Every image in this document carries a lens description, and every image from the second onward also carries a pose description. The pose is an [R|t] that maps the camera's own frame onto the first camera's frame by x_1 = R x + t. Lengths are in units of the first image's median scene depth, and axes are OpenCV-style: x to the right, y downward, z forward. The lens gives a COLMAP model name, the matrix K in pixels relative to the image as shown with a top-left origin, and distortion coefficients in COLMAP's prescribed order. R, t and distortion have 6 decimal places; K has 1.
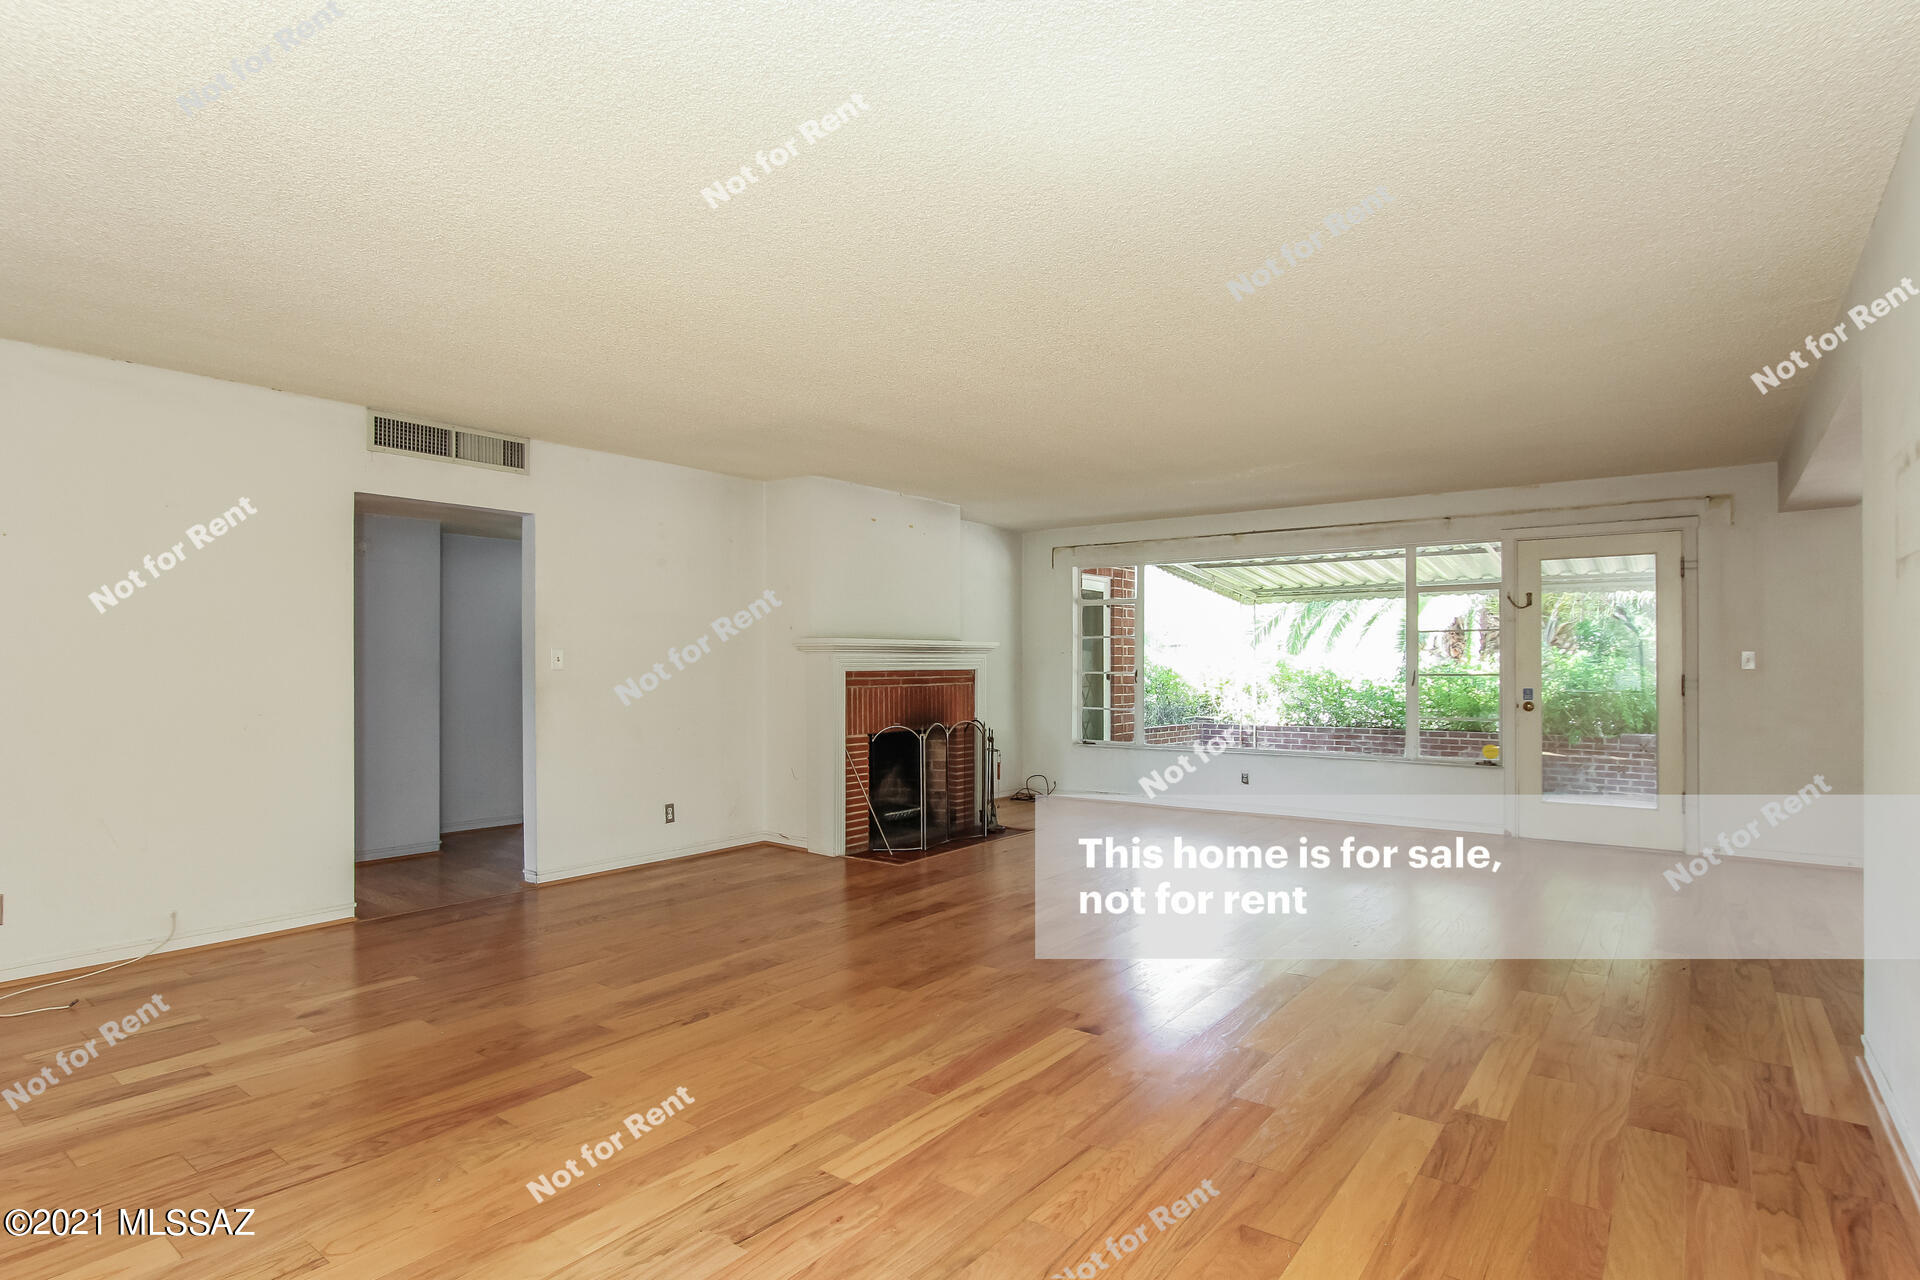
lens RADIAL K [[969.3, 0, 961.1], [0, 969.3, 652.5], [0, 0, 1]] dist [-0.023790, 0.000434]
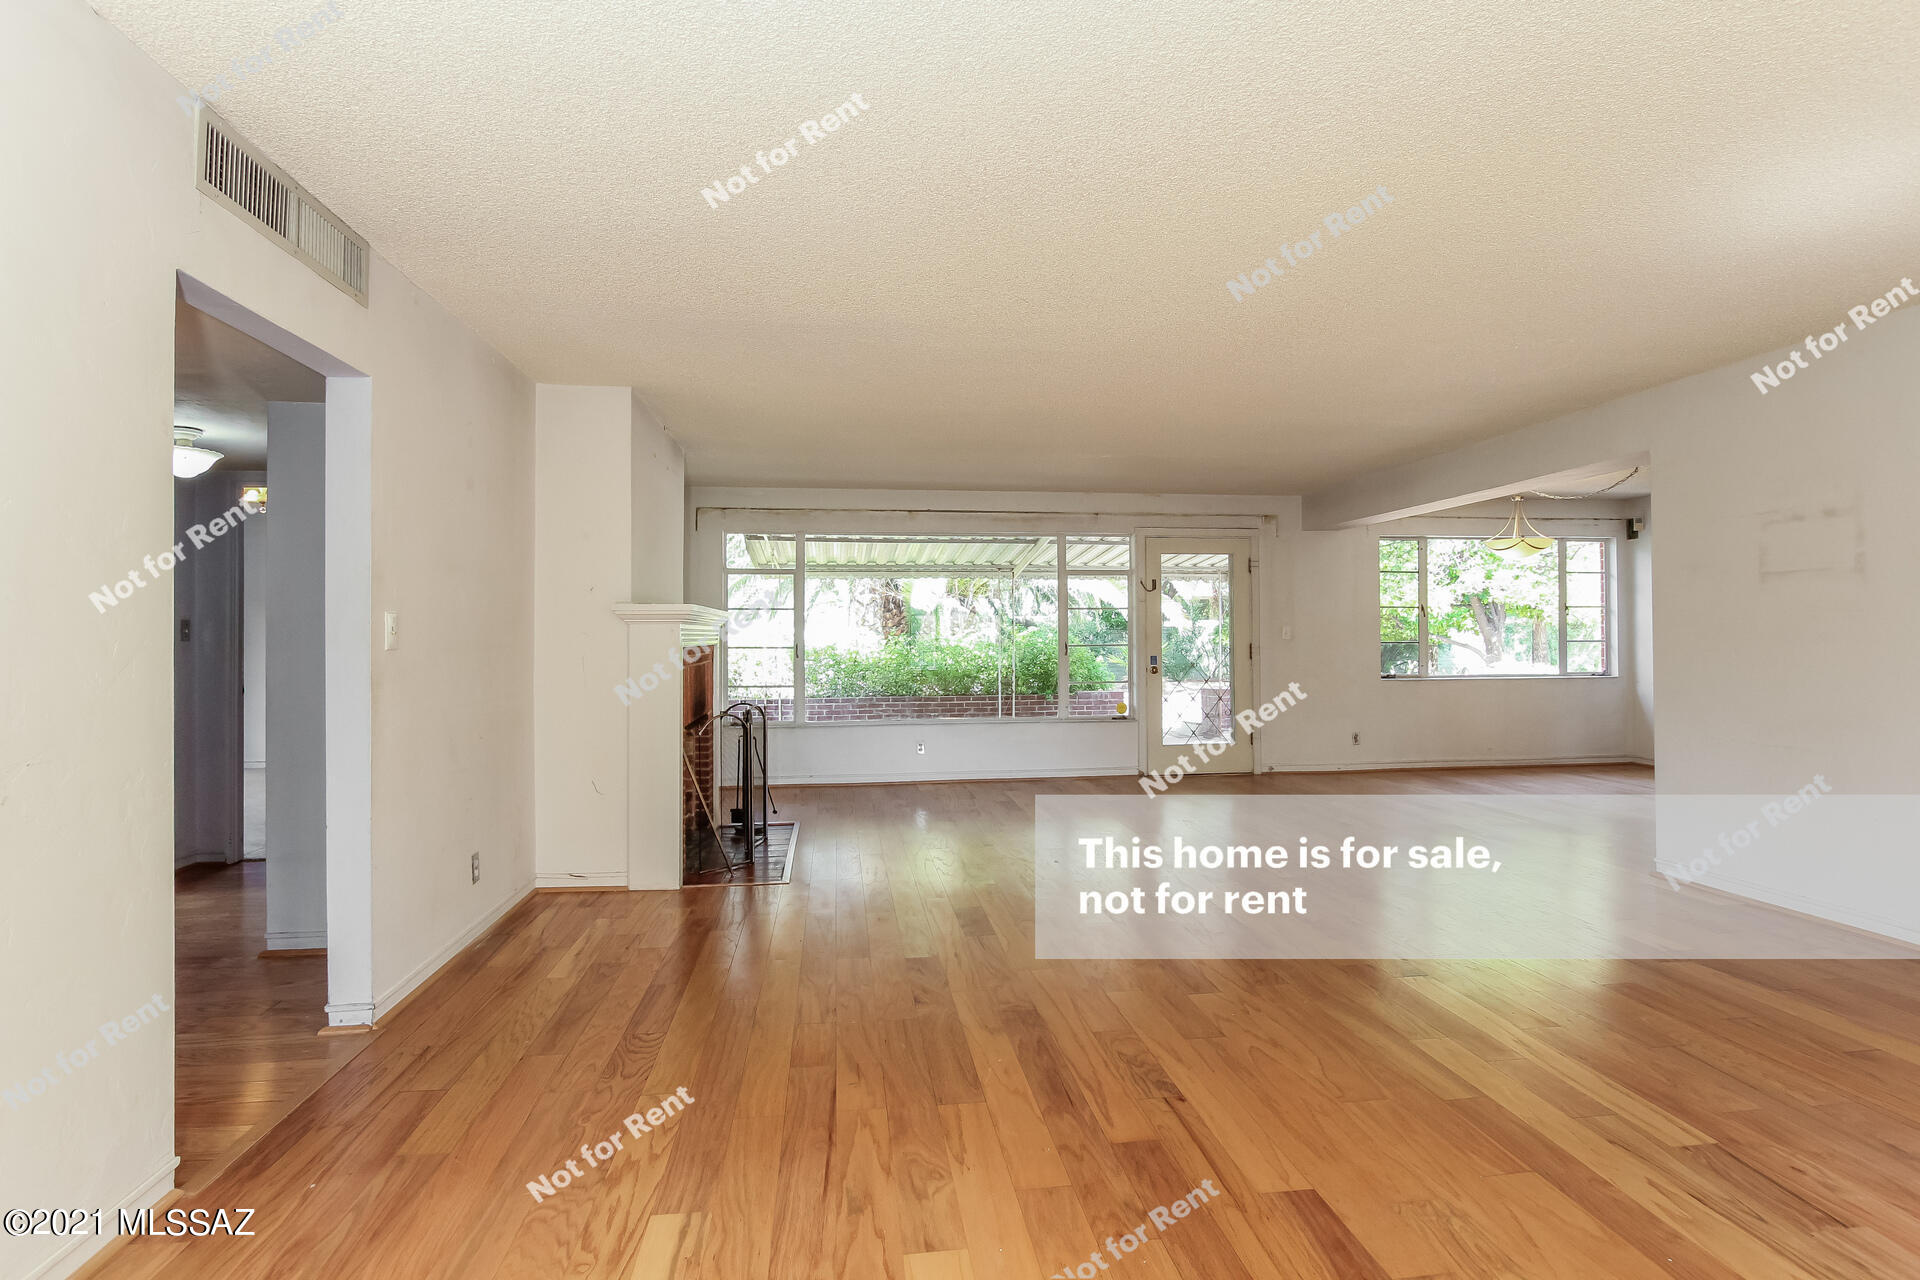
lens RADIAL K [[958.3, 0, 954.5], [0, 958.3, 631.3], [0, 0, 1]] dist [-0.012187, 0.000954]
pose [[0.719111, 0.000409, 0.694895, -0.626981], [-0.003066, 0.999992, 0.002585, 0.004186], [-0.694889, -0.003989, 0.719106, 0.378643]]
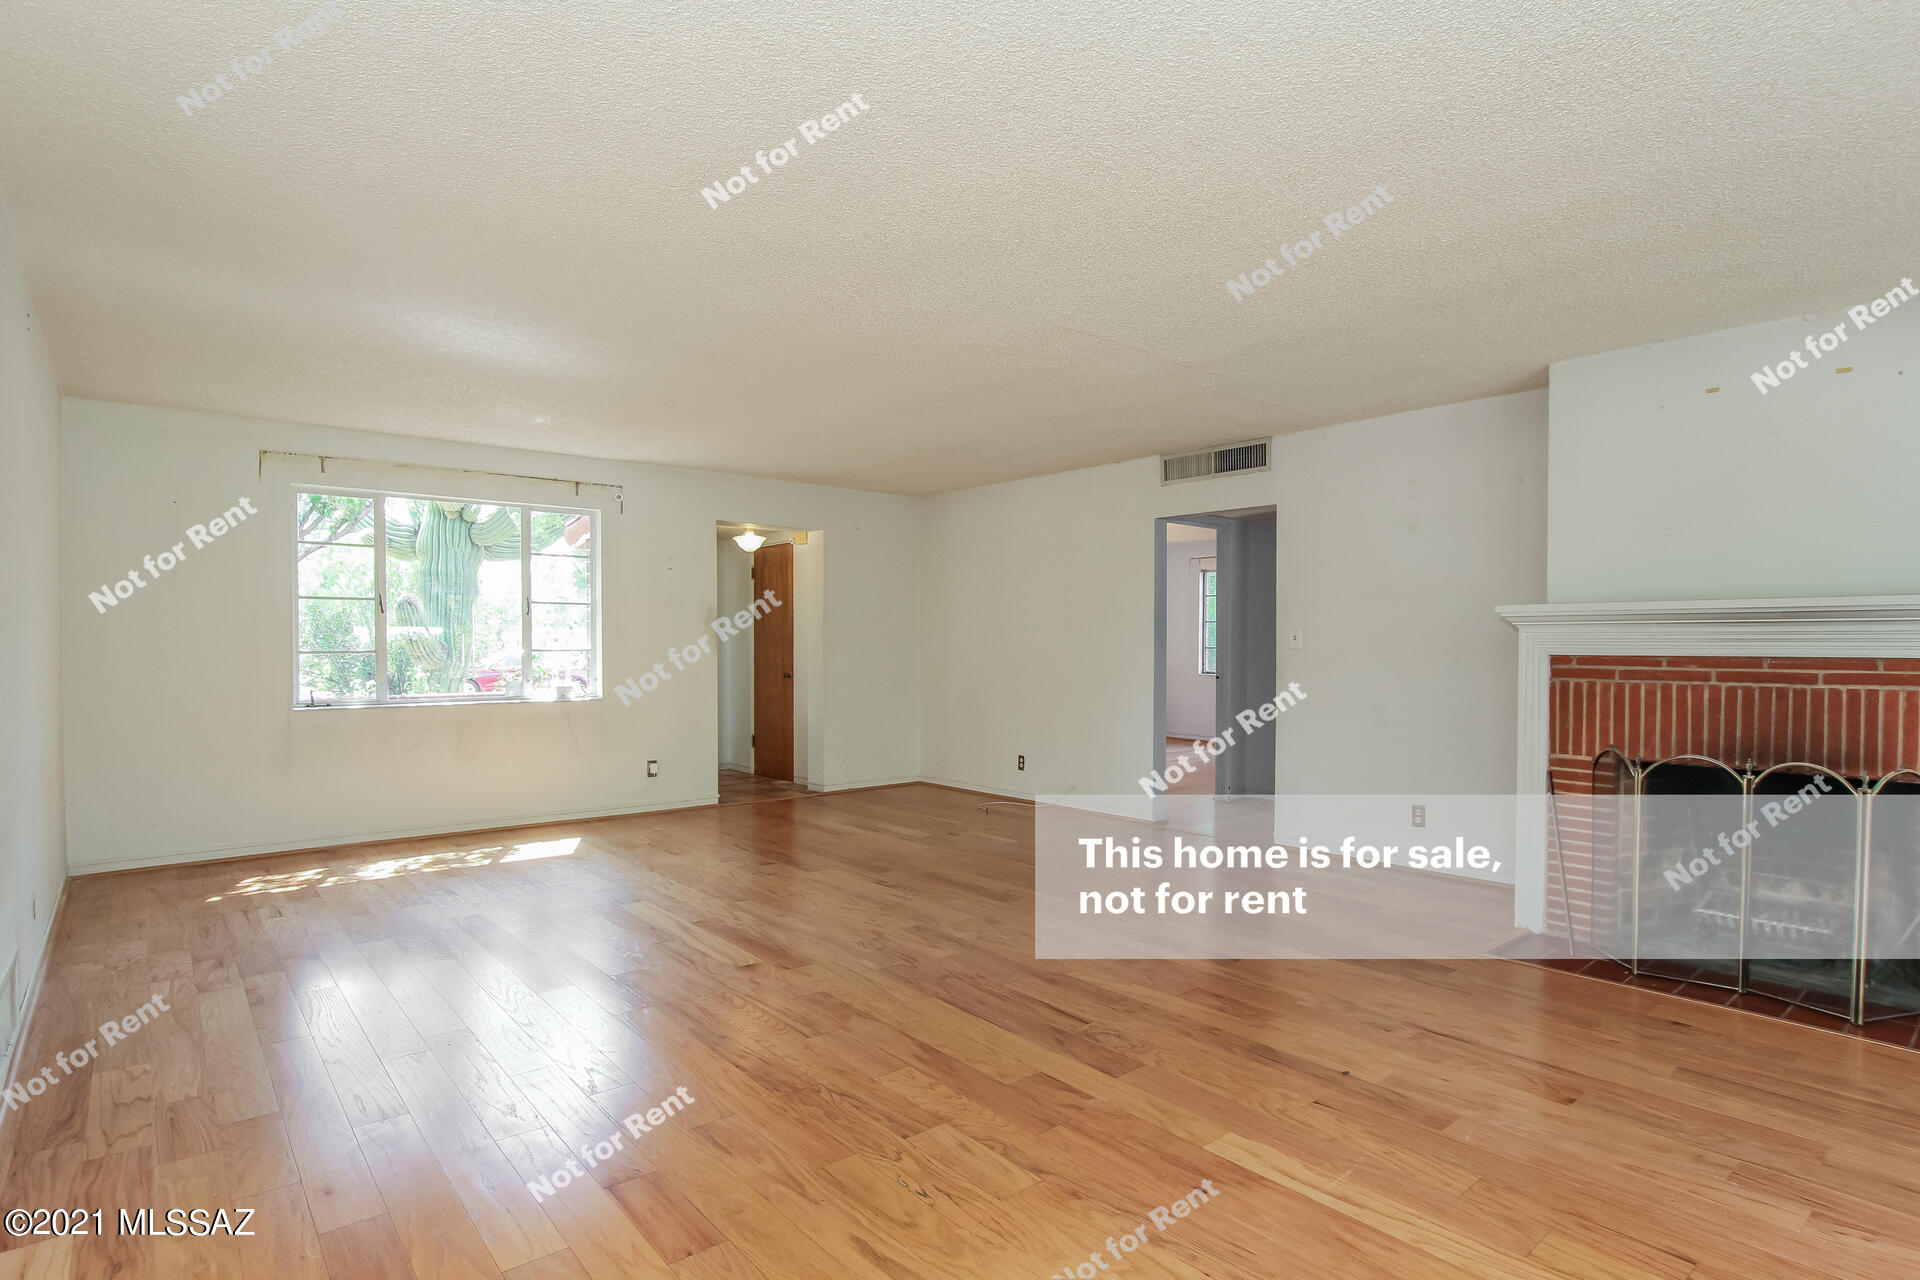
lens RADIAL K [[969.3, 0, 961.1], [0, 969.3, 652.5], [0, 0, 1]] dist [-0.023790, 0.000434]
pose [[-0.209118, 0.012391, -0.977812, 0.753802], [0.008486, 0.999905, 0.010856, 0.009501], [0.977854, -0.006028, -0.209203, 0.948460]]
